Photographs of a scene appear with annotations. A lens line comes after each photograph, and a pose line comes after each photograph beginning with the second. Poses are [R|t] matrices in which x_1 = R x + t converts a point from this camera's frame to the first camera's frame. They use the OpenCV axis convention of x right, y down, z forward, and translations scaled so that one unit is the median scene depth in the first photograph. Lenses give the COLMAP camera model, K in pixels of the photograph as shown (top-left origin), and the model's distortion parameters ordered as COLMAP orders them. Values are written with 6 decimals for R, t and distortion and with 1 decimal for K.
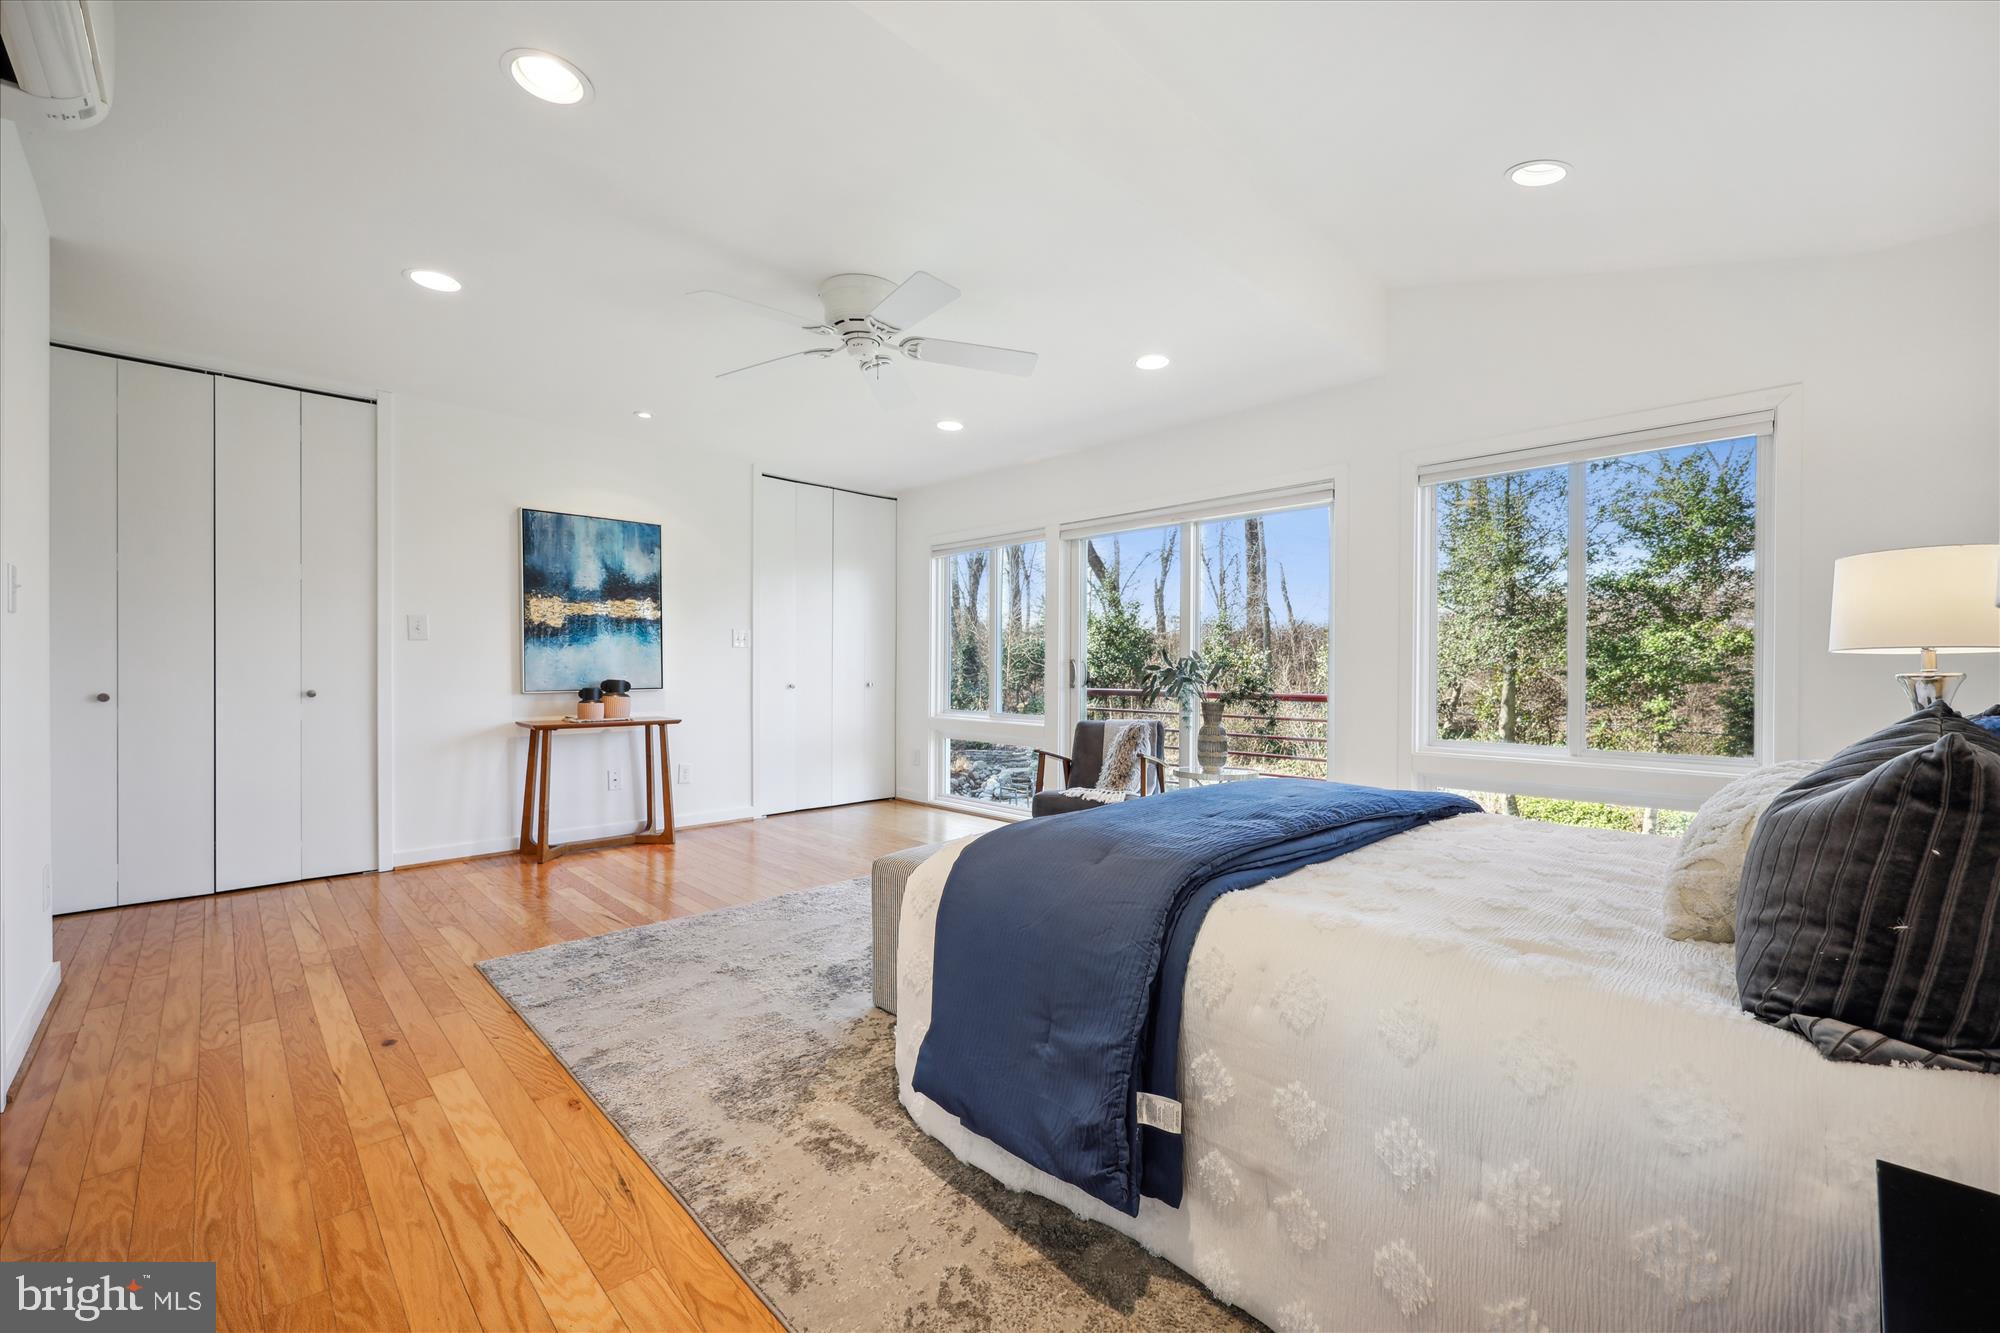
lens RADIAL K [[811.8, 0, 1002.6], [0, 811.8, 666.0], [0, 0, 1]] dist [-0.000745, -0.001415]
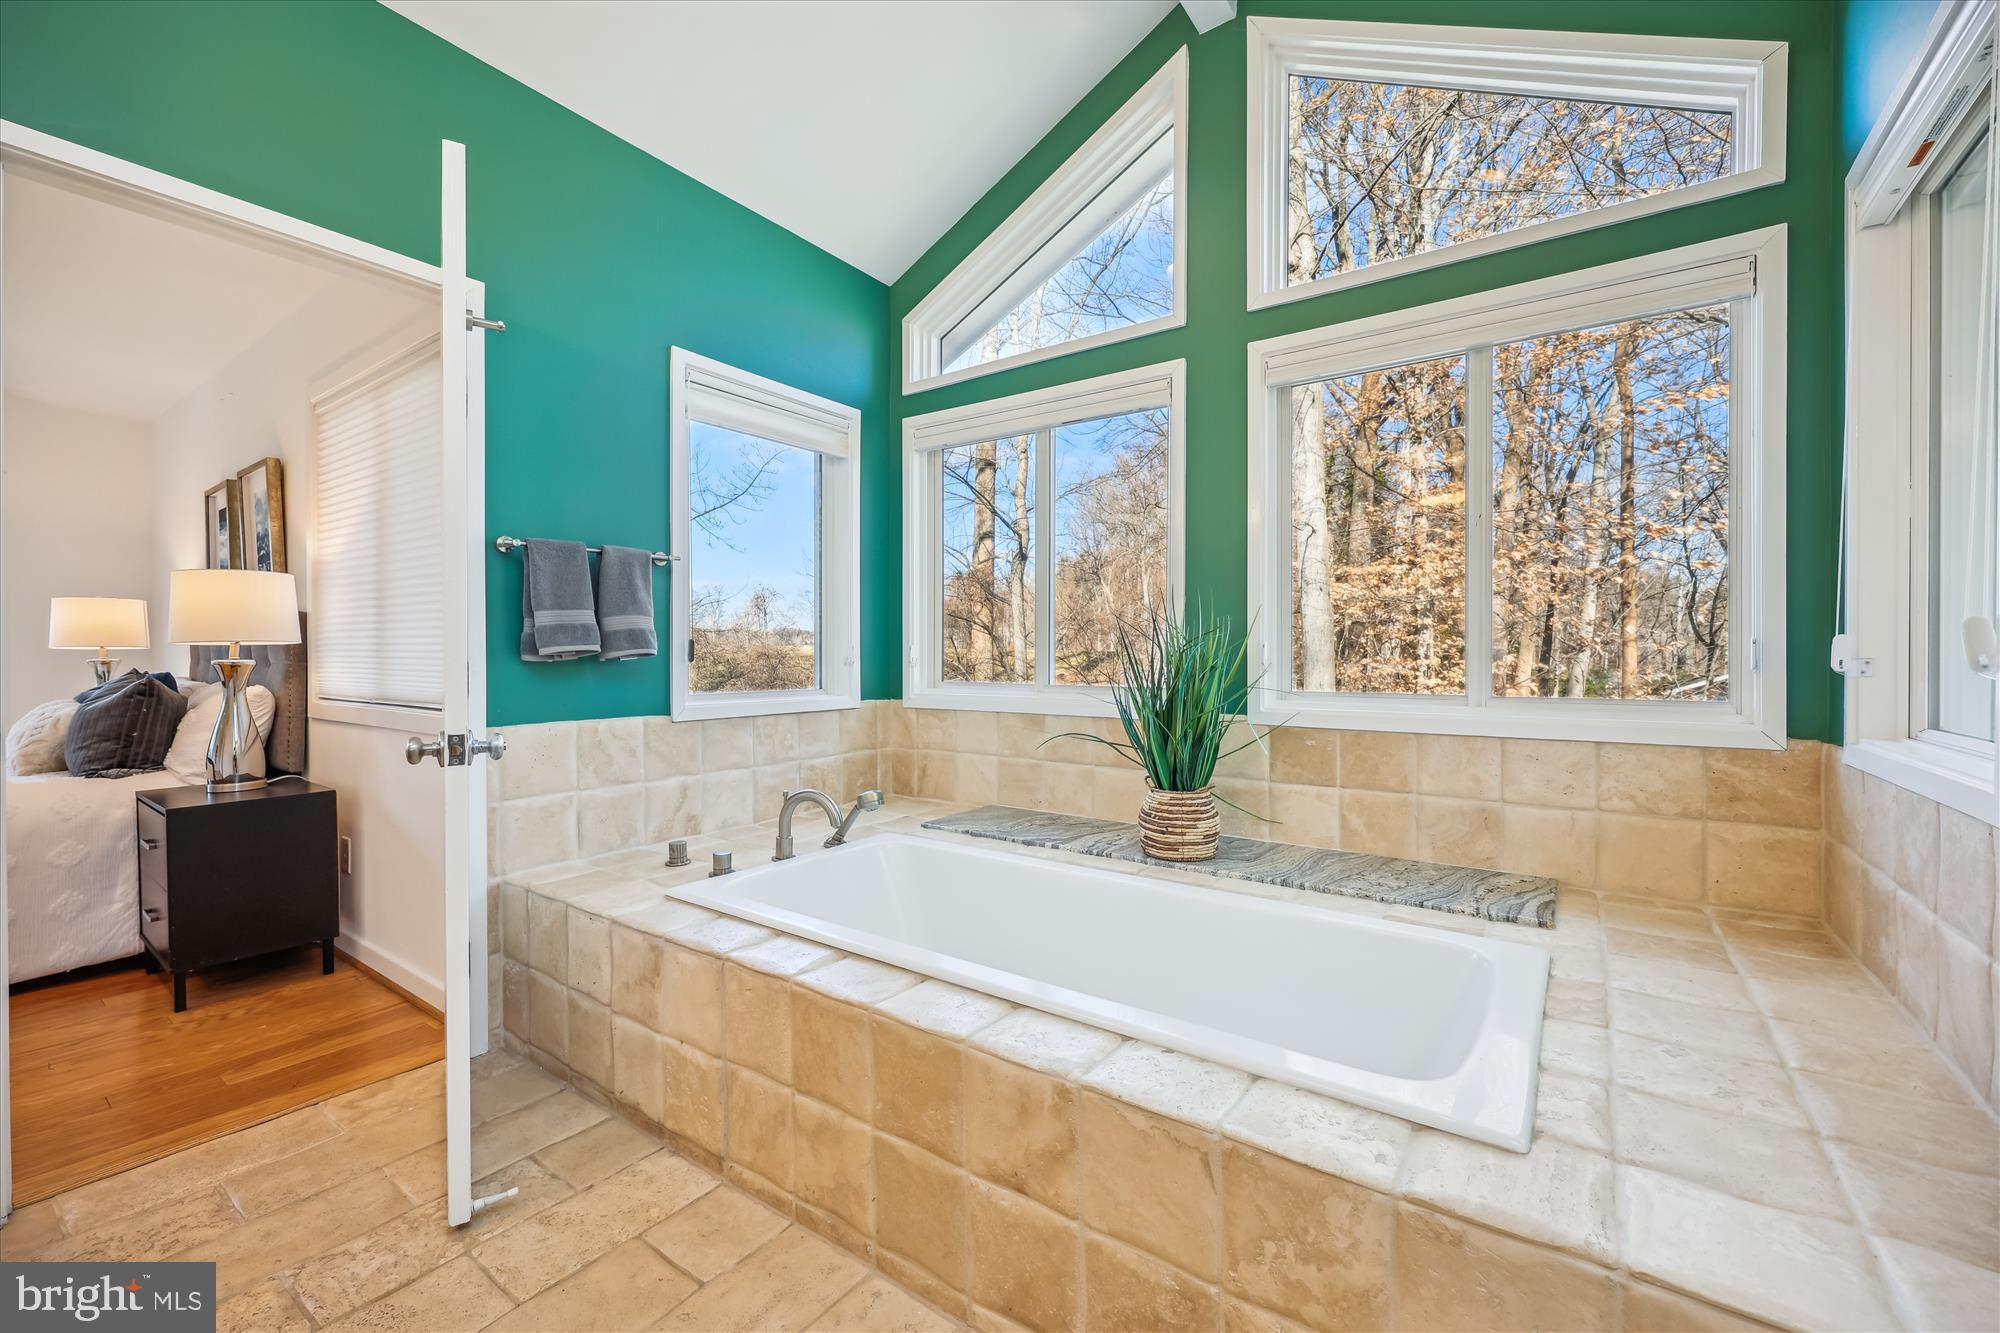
lens RADIAL K [[811.8, 0, 1002.5], [0, 811.8, 662.5], [0, 0, 1]] dist [-0.000745, -0.001415]
pose [[-0.171014, -0.006165, 0.985249, -2.728927], [-0.002705, 0.999980, 0.005787, -0.001910], [-0.985265, -0.001675, -0.171027, -1.912513]]
